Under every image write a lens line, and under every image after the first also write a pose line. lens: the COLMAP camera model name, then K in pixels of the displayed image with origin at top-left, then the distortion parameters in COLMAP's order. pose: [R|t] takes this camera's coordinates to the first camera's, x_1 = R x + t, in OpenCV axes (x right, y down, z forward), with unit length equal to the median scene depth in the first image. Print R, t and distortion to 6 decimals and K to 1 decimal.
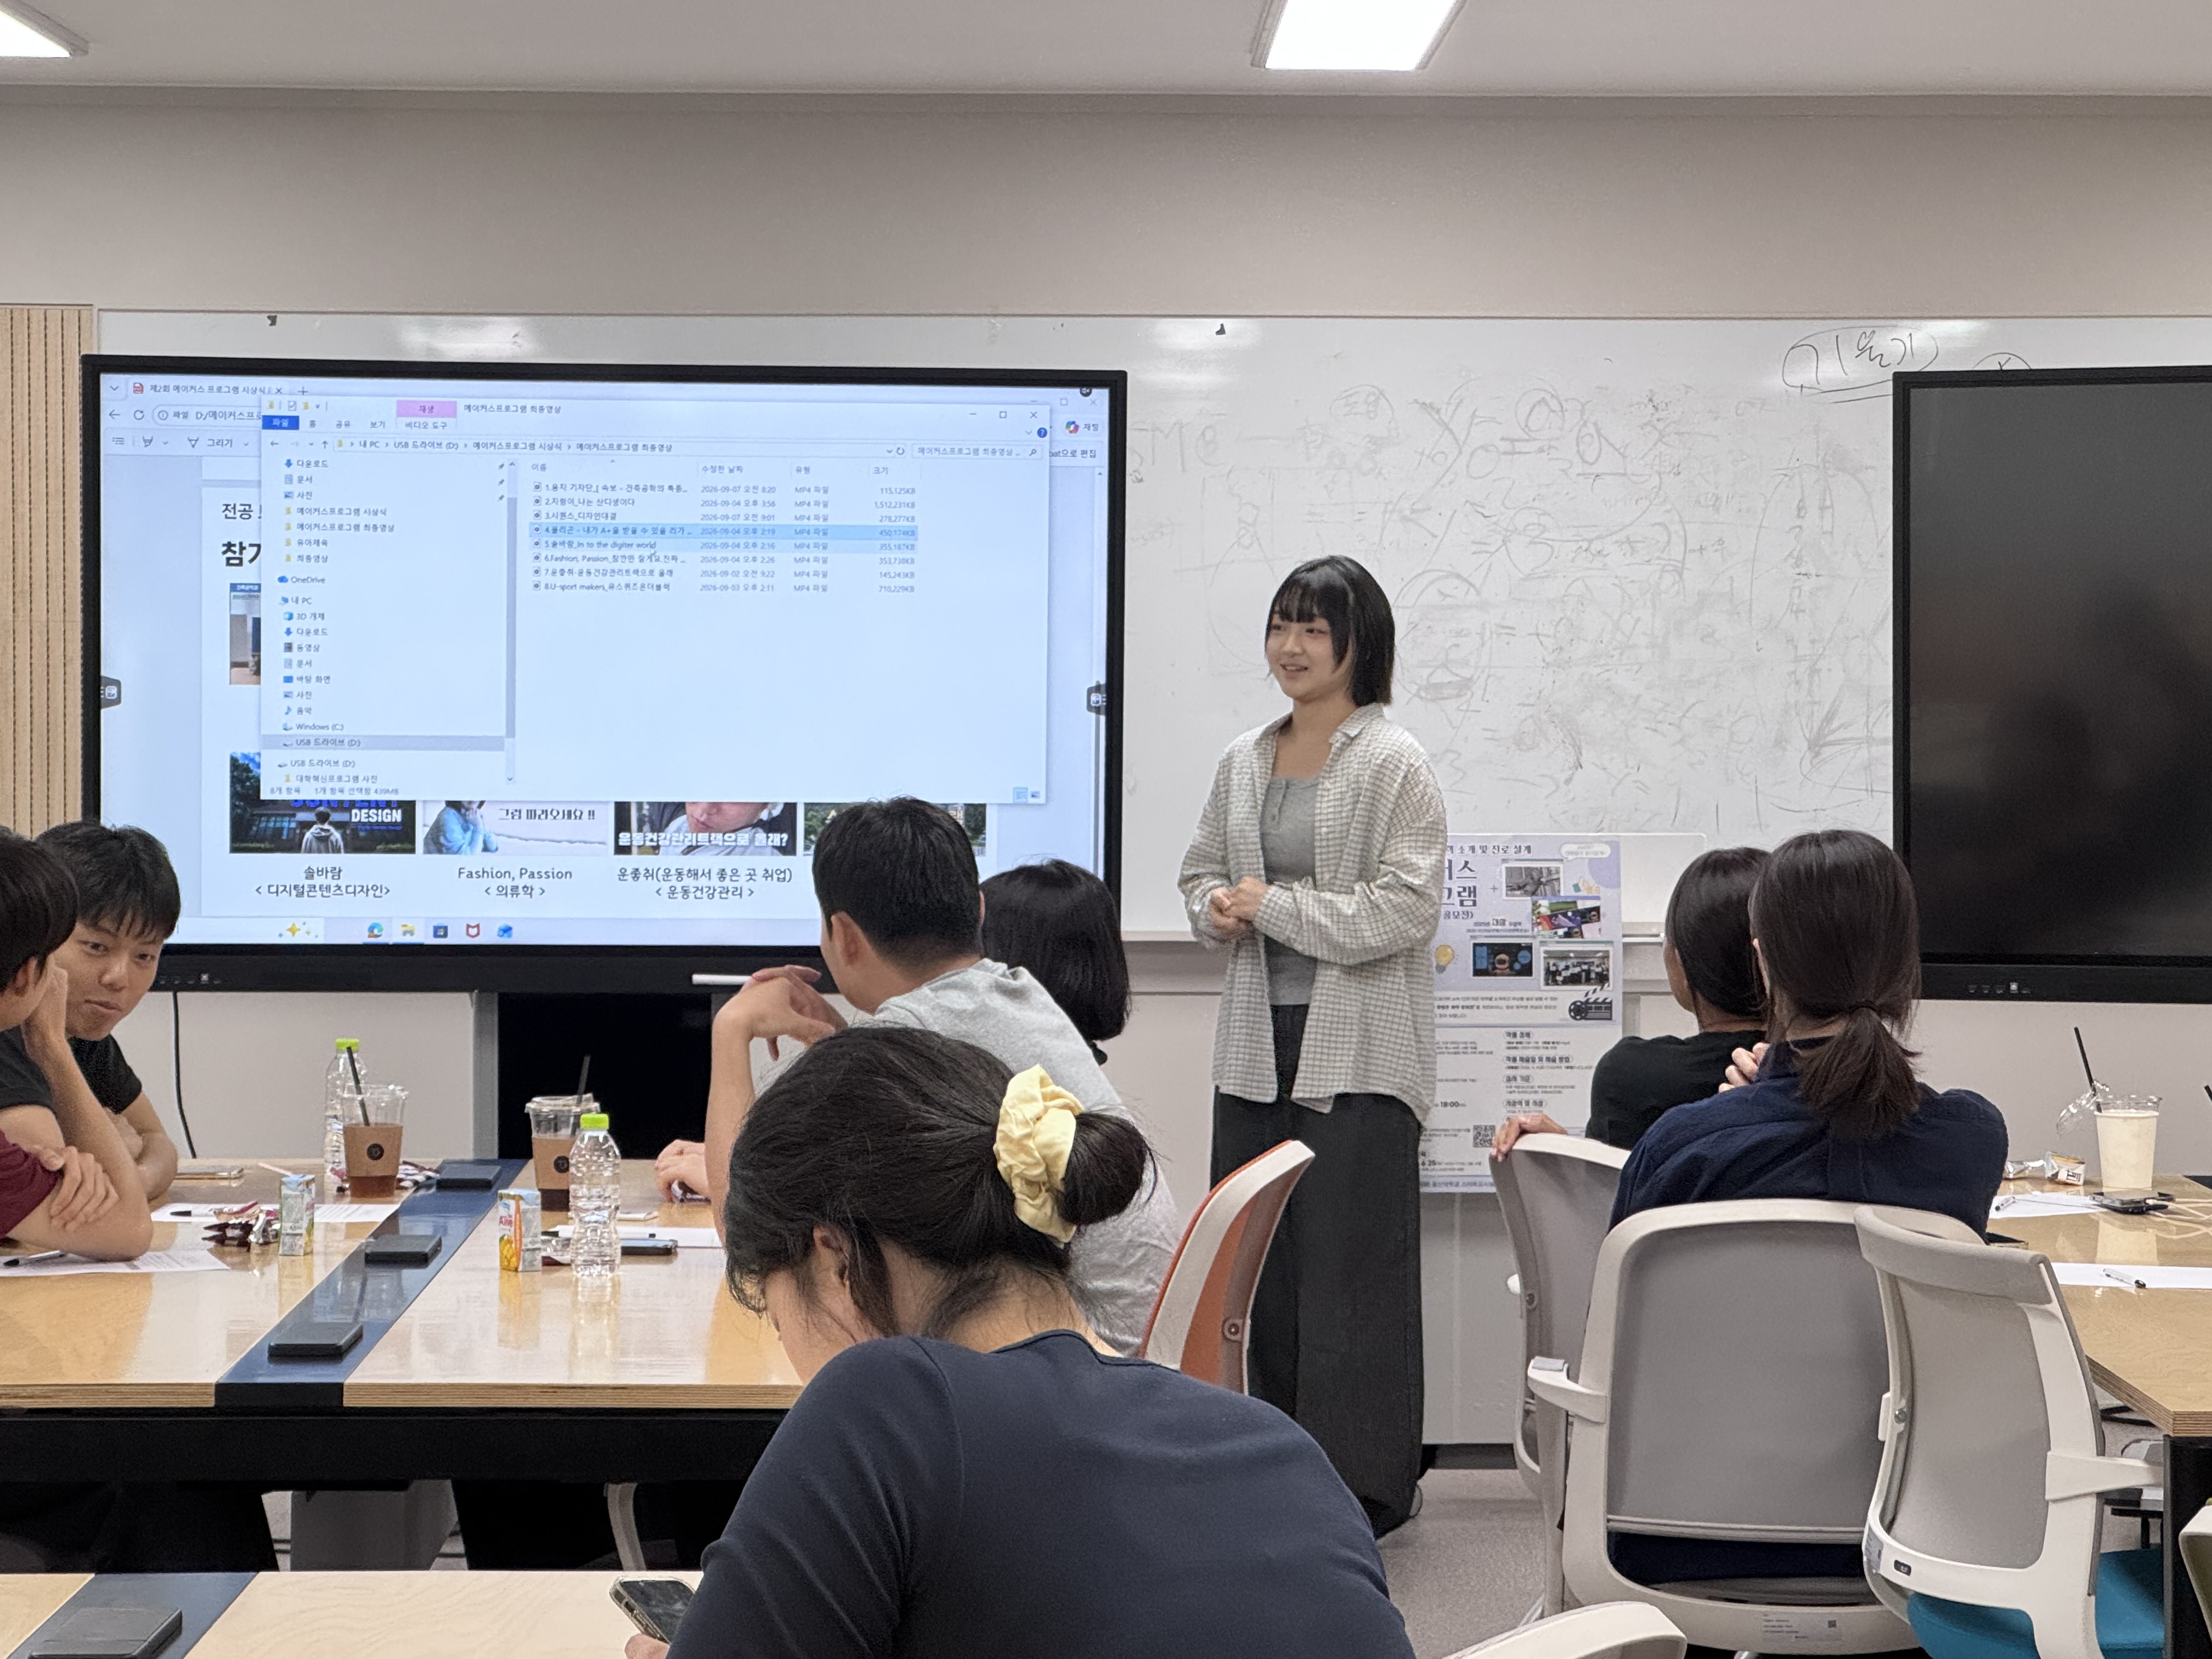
lens RADIAL K [[5810.6, 0, 1106.0], [0, 5810.6, 829.5], [0, 0, 1]] dist [-0.415079, 13.220673]
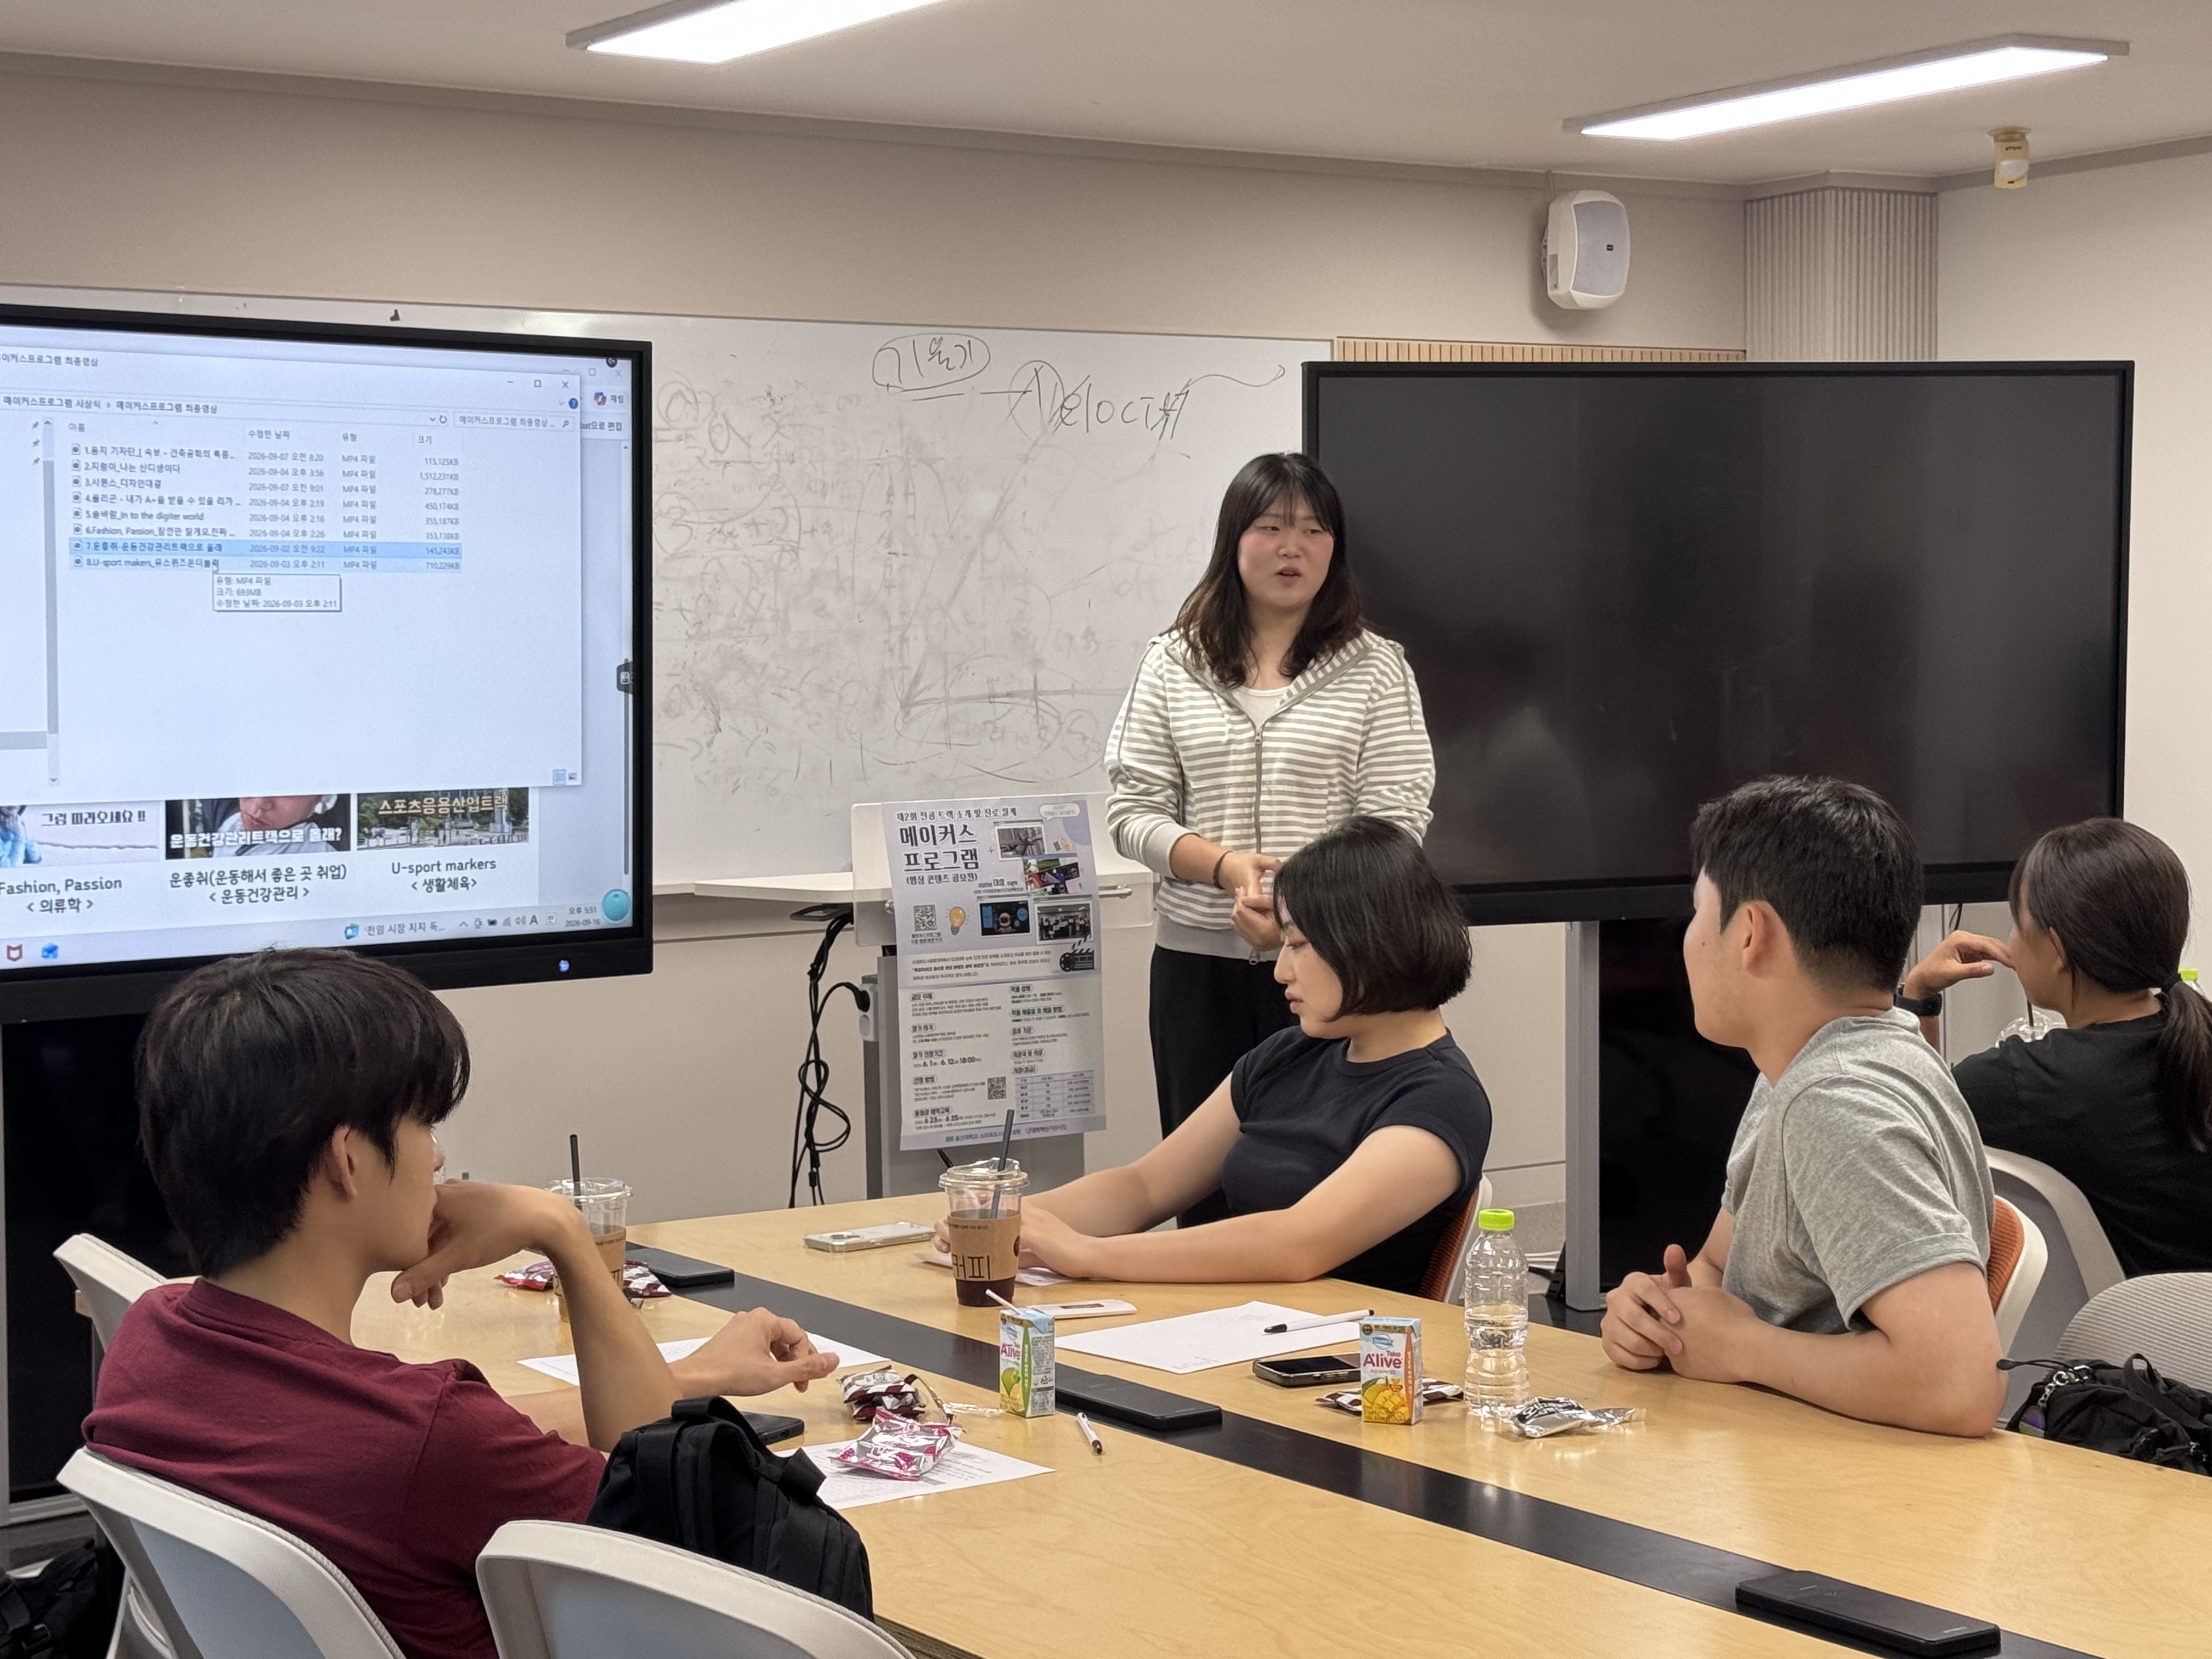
lens RADIAL K [[3781.3, 0, 1106.0], [0, 3781.3, 829.5], [0, 0, 1]] dist [0.152174, 0.095293]
pose [[0.829300, -0.044083, 0.557062, -0.295101], [0.031330, 0.998983, 0.032414, -0.015031], [-0.557925, -0.009429, 0.829838, 0.422259]]
